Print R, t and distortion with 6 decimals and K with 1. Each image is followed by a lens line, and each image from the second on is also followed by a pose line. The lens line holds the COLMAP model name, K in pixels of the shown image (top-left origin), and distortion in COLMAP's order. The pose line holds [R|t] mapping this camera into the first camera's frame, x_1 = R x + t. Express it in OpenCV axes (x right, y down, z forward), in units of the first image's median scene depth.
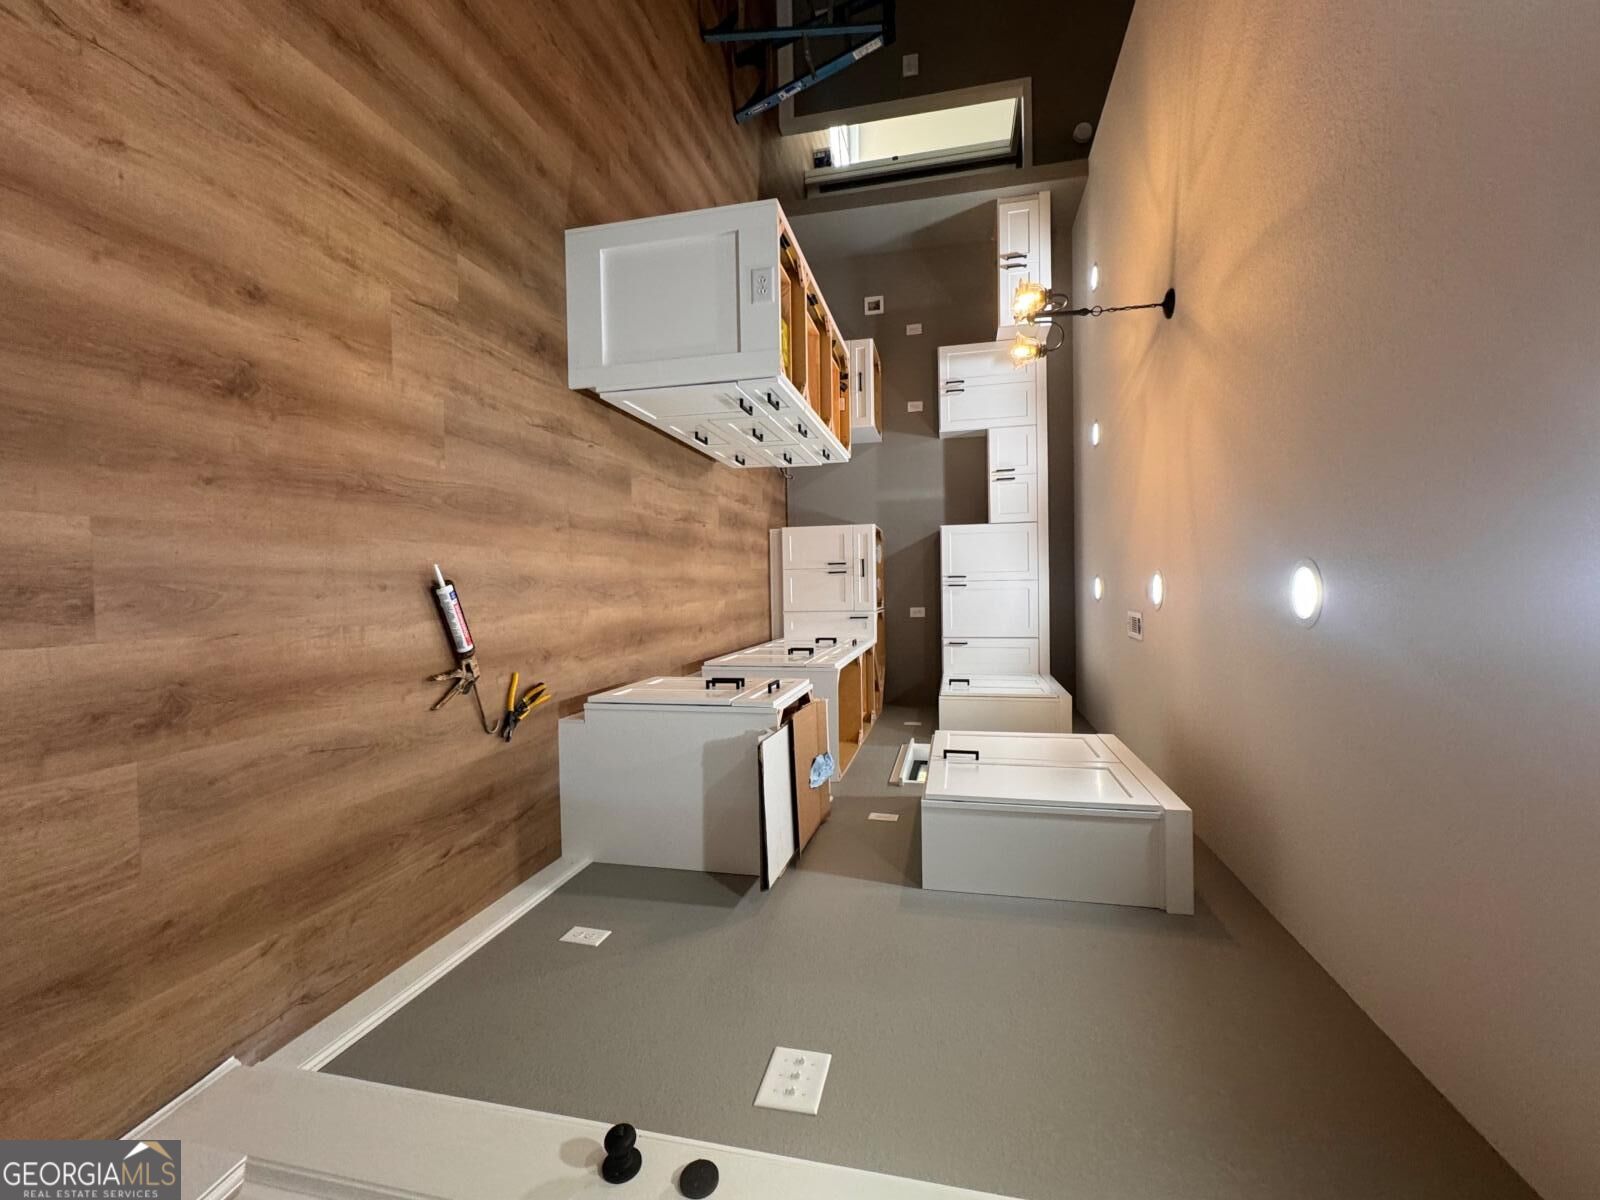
lens RADIAL K [[683.6, 0, 800.0], [0, 683.6, 600.0], [0, 0, 1]] dist [0.000490, 0.000190]
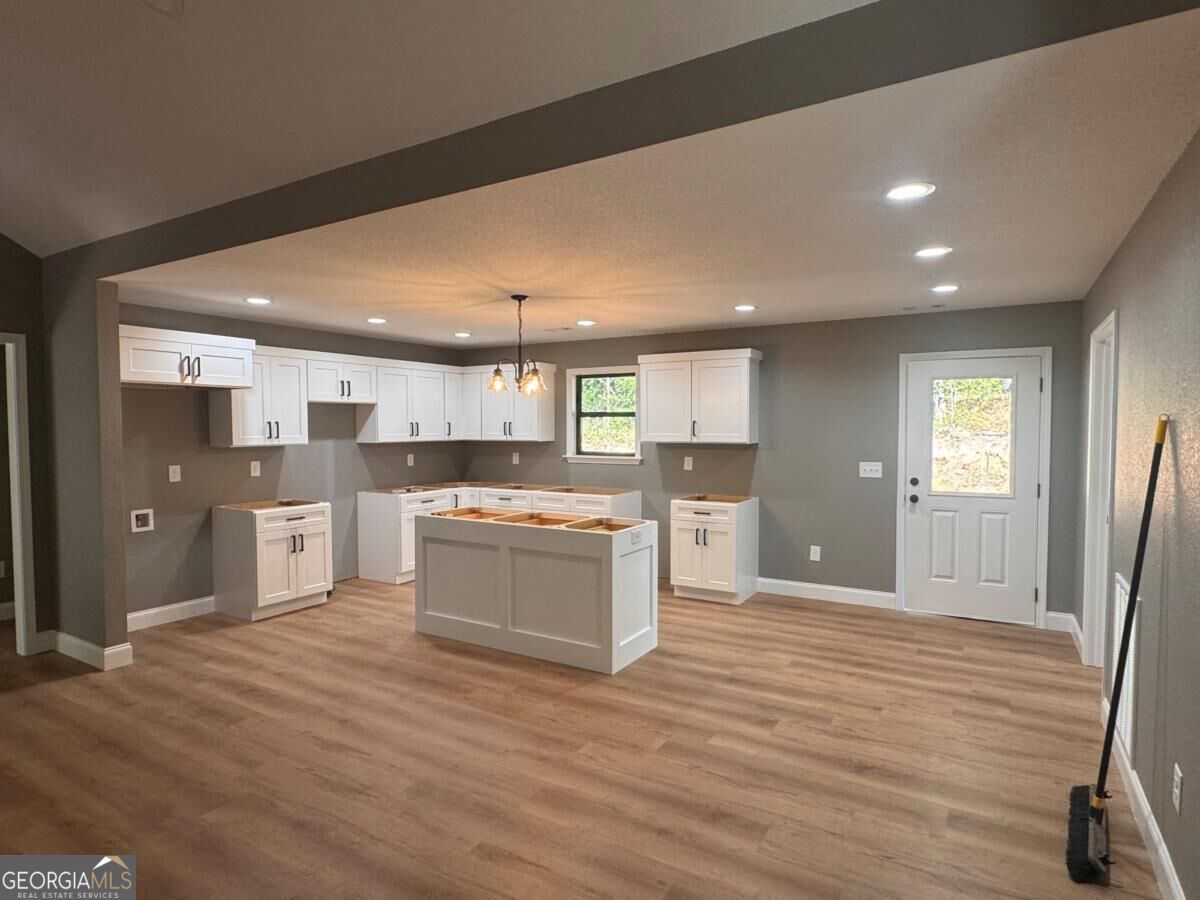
lens RADIAL K [[666.1, 0, 600.0], [0, 666.1, 450.0], [0, 0, 1]] dist [-0.002926, -0.000449]
pose [[-0.185675, -0.977982, 0.095268, 0.012776], [0.534426, -0.019150, 0.844998, -1.444342], [-0.824569, 0.207808, 0.526215, 0.097289]]
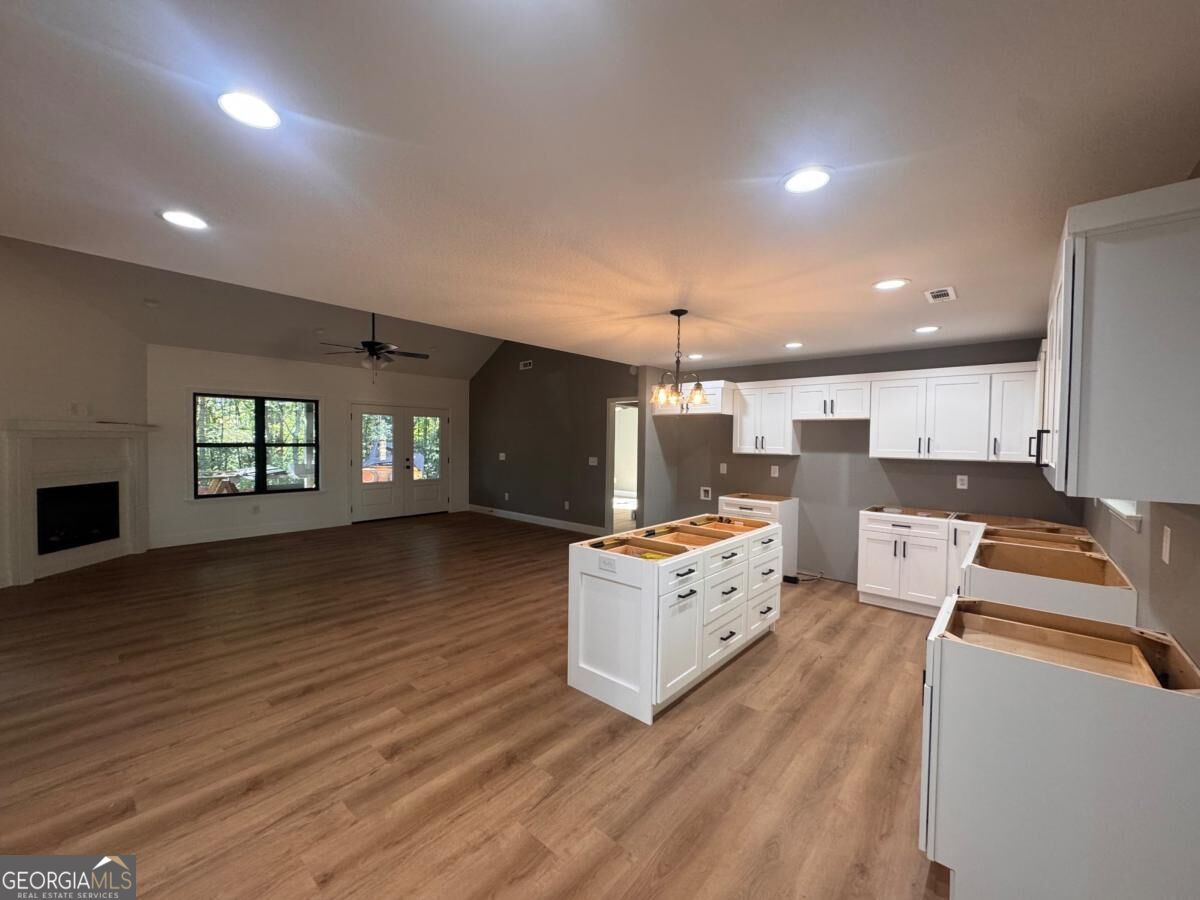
lens RADIAL K [[476.1, 0, 600.0], [0, 476.1, 450.0], [0, 0, 1]] dist [-0.001127, -0.000045]
pose [[0.174184, -0.975461, 0.134671, 0.034589], [0.735518, 0.037950, -0.676441, 0.178918], [0.654731, 0.216878, 0.724079, 0.116892]]
